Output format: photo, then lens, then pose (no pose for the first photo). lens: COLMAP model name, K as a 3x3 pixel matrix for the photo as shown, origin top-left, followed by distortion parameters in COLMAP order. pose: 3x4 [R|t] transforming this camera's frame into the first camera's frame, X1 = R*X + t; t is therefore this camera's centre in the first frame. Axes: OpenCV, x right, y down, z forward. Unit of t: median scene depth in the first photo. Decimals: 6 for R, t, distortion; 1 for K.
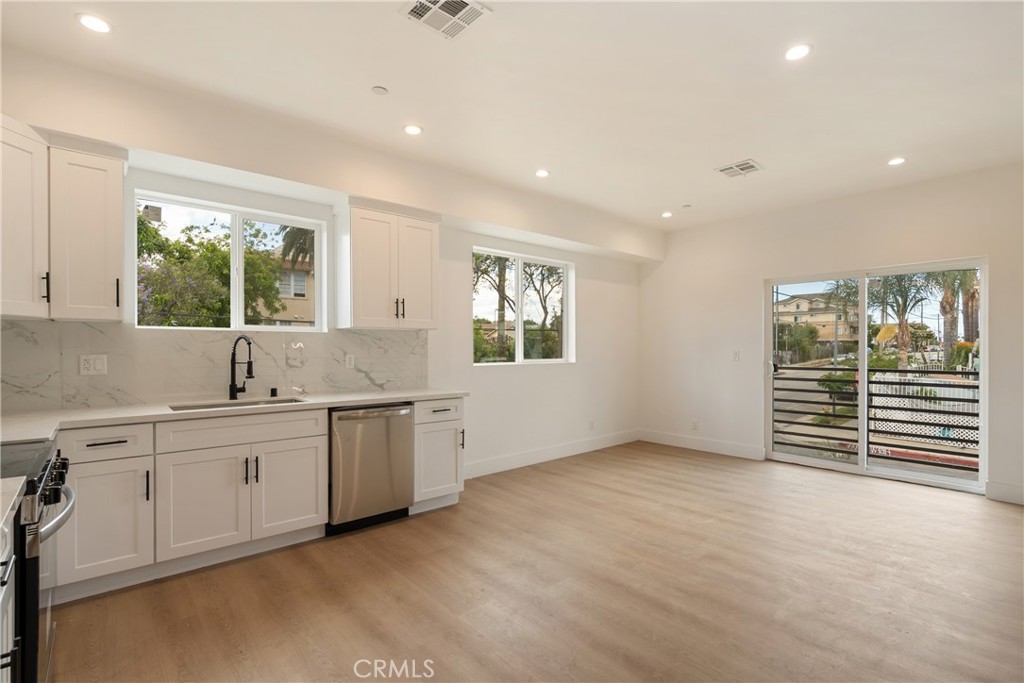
lens RADIAL K [[473.9, 0, 524.0], [0, 473.9, 350.3], [0, 0, 1]] dist [-0.007000, 0.004558]
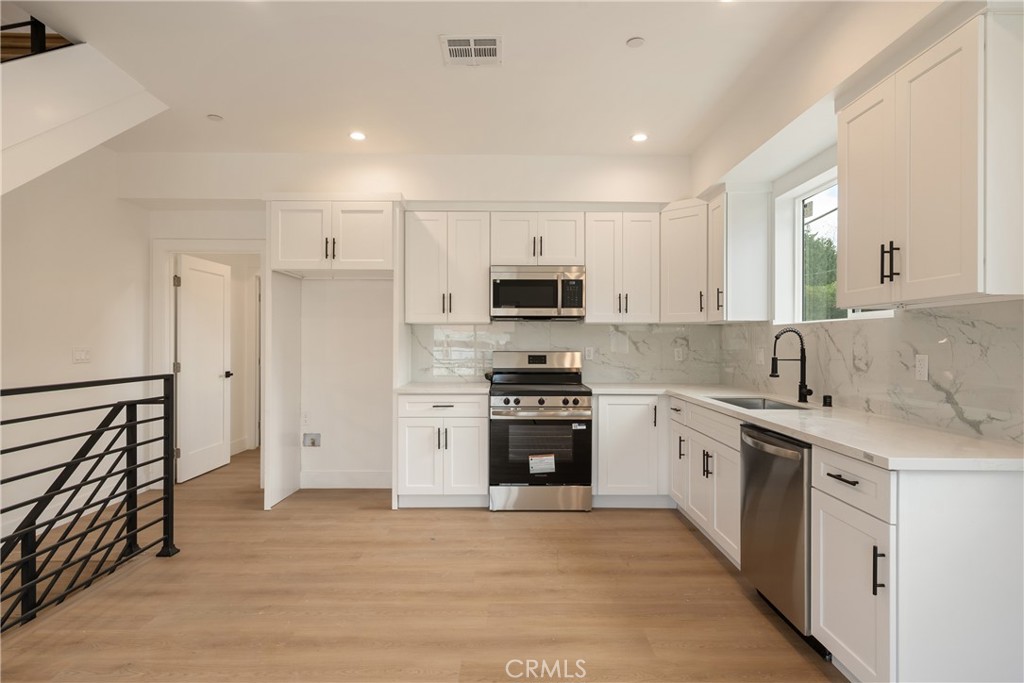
lens RADIAL K [[548.6, 0, 511.3], [0, 548.6, 340.6], [0, 0, 1]] dist [0.001993, 0.004381]
pose [[-0.664630, -0.001978, -0.747170, 0.332085], [-0.003014, 0.999995, 0.000034, -0.004926], [0.747167, 0.002275, -0.664633, 0.846144]]
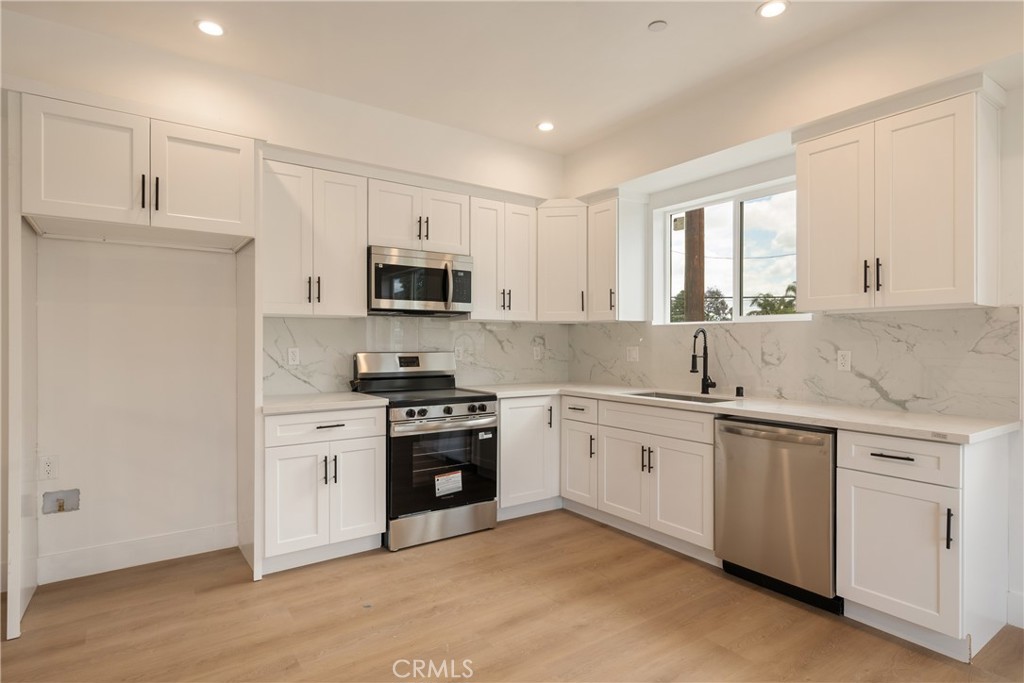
lens RADIAL K [[548.6, 0, 511.1], [0, 548.6, 344.3], [0, 0, 1]] dist [0.001993, 0.004381]
pose [[-0.113701, 0.006066, -0.993497, 0.376945], [-0.002562, 0.999976, 0.006398, -0.003389], [0.993512, 0.003273, -0.113682, 0.485110]]
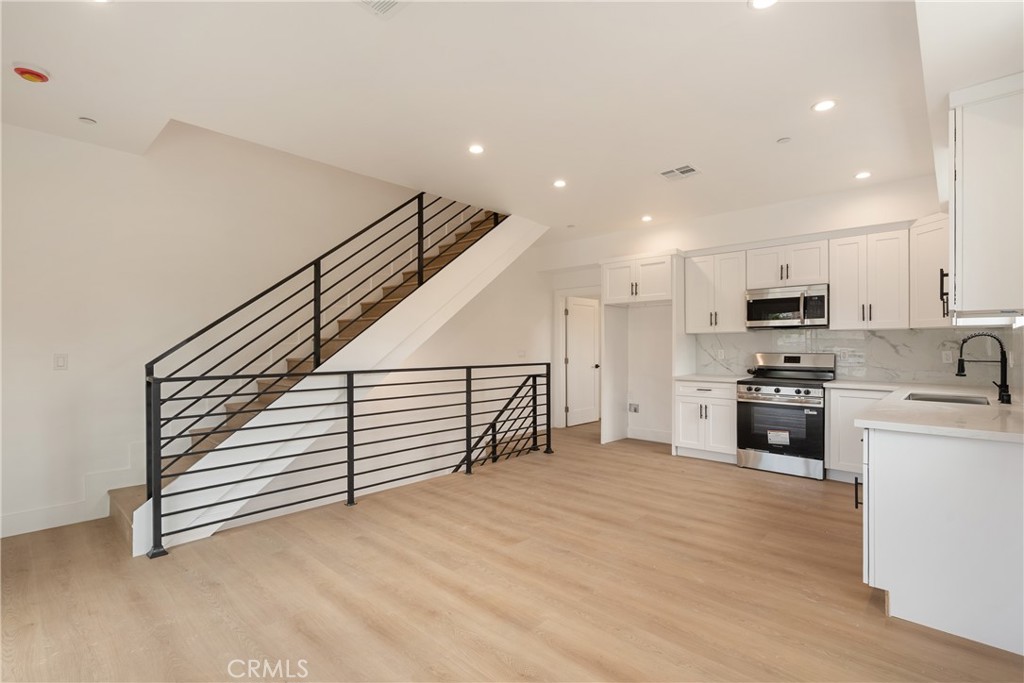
lens RADIAL K [[473.9, 0, 508.7], [0, 473.9, 345.0], [0, 0, 1]] dist [-0.007000, 0.004558]
pose [[-0.997070, 0.003047, -0.076436, 0.292901], [0.003011, 0.999995, 0.000586, -0.006886], [0.076438, 0.000354, -0.997074, 1.240674]]
